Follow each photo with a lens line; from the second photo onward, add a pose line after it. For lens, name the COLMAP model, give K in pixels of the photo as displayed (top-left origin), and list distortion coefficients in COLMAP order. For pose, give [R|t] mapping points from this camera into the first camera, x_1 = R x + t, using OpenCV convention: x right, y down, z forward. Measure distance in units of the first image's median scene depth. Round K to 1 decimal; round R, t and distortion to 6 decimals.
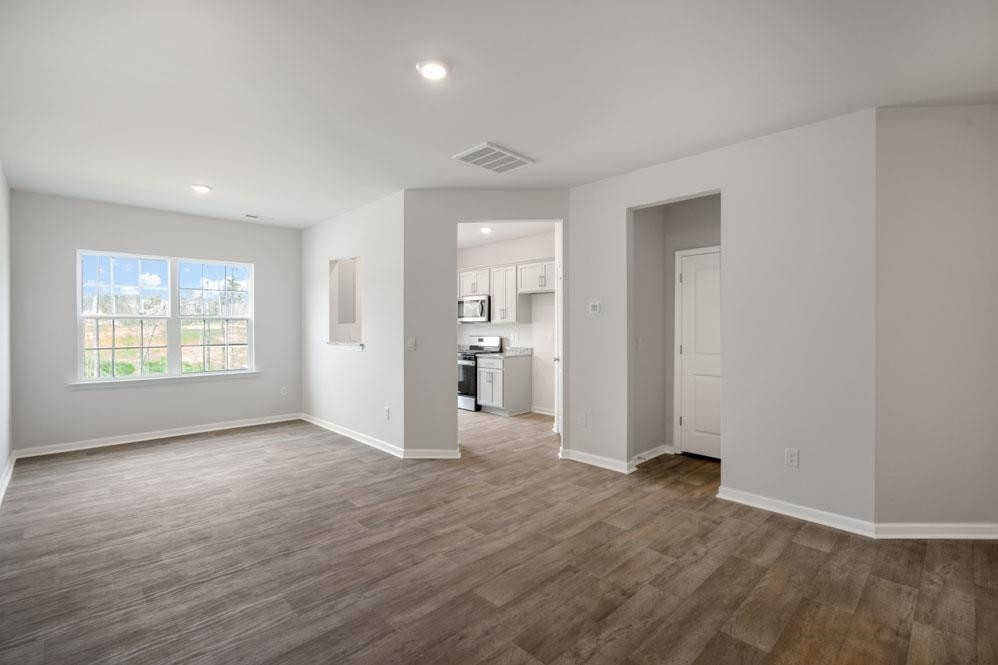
lens RADIAL K [[451.1, 0, 485.9], [0, 451.1, 330.5], [0, 0, 1]] dist [-0.004013, -0.000450]
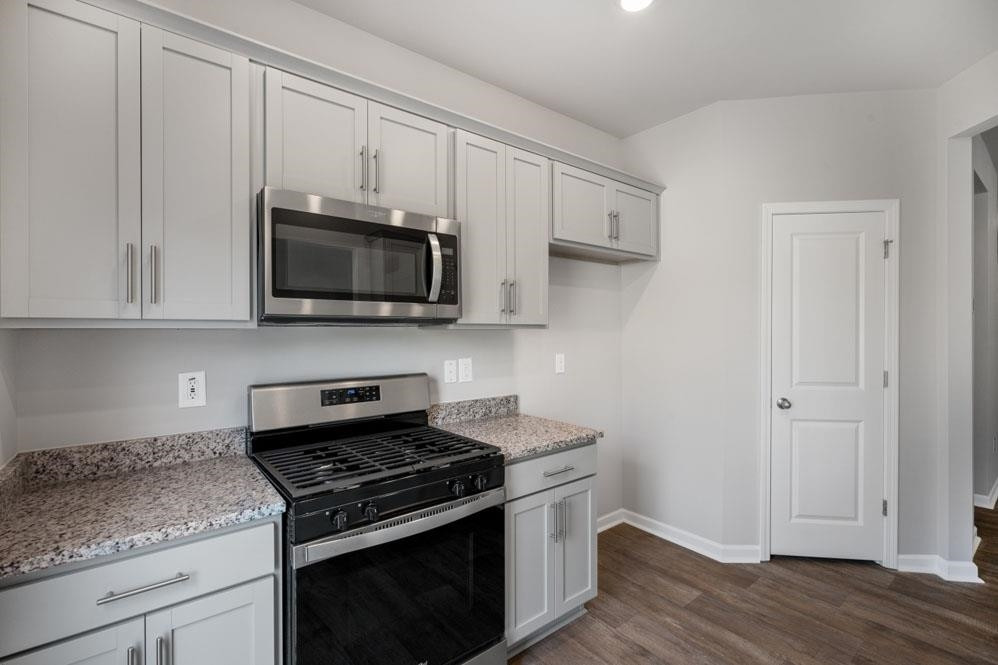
lens RADIAL K [[451.1, 0, 485.9], [0, 451.1, 330.5], [0, 0, 1]] dist [-0.004013, -0.000450]
pose [[0.088581, -0.002029, 0.996067, -0.390560], [0.009435, 0.999955, 0.001197, -0.021592], [-0.996024, 0.009292, 0.088596, 1.451000]]
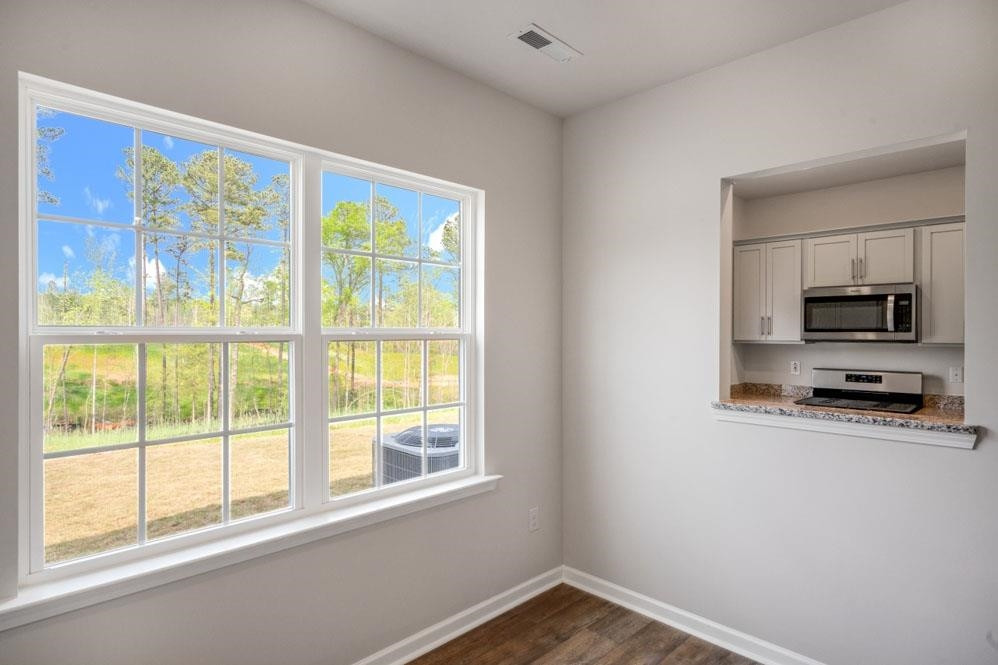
lens RADIAL K [[558.1, 0, 499.0], [0, 558.1, 332.5], [0, 0, 1]] dist [-0.000862, -0.000106]
pose [[0.999731, 0.003071, 0.022968, -0.650939], [-0.002775, 0.999913, -0.012901, -0.030496], [-0.023005, 0.012834, 0.999653, 0.676112]]
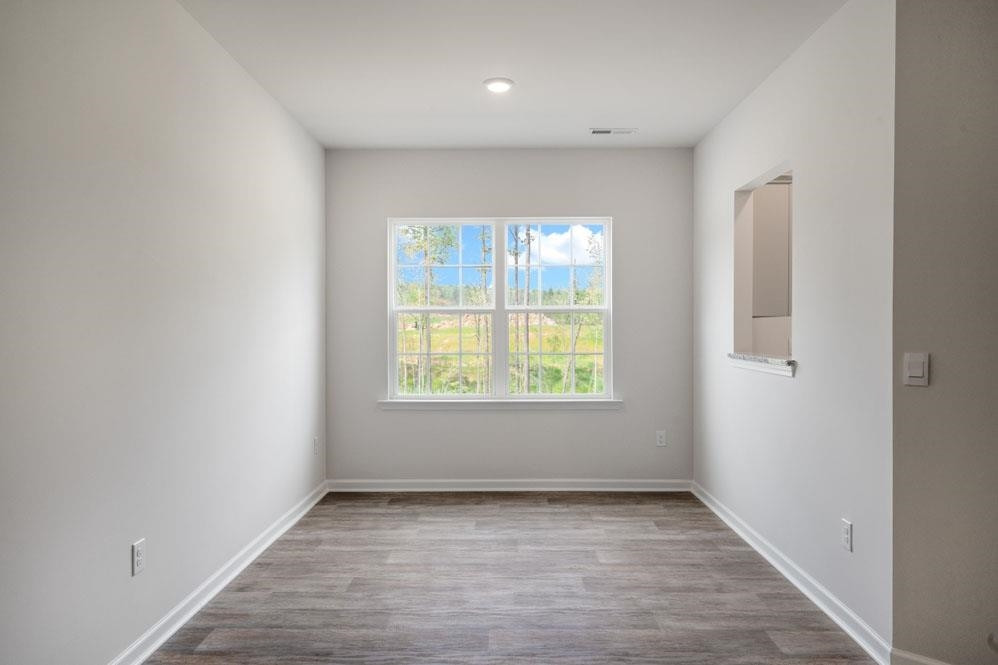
lens RADIAL K [[644.7, 0, 499.0], [0, 644.7, 332.5], [0, 0, 1]] dist [-0.004693, -0.001454]
pose [[0.718016, 0.006276, -0.695999, -0.044347], [-0.005725, 0.999979, 0.003111, 0.001472], [0.696003, 0.001751, 0.718036, 0.372523]]
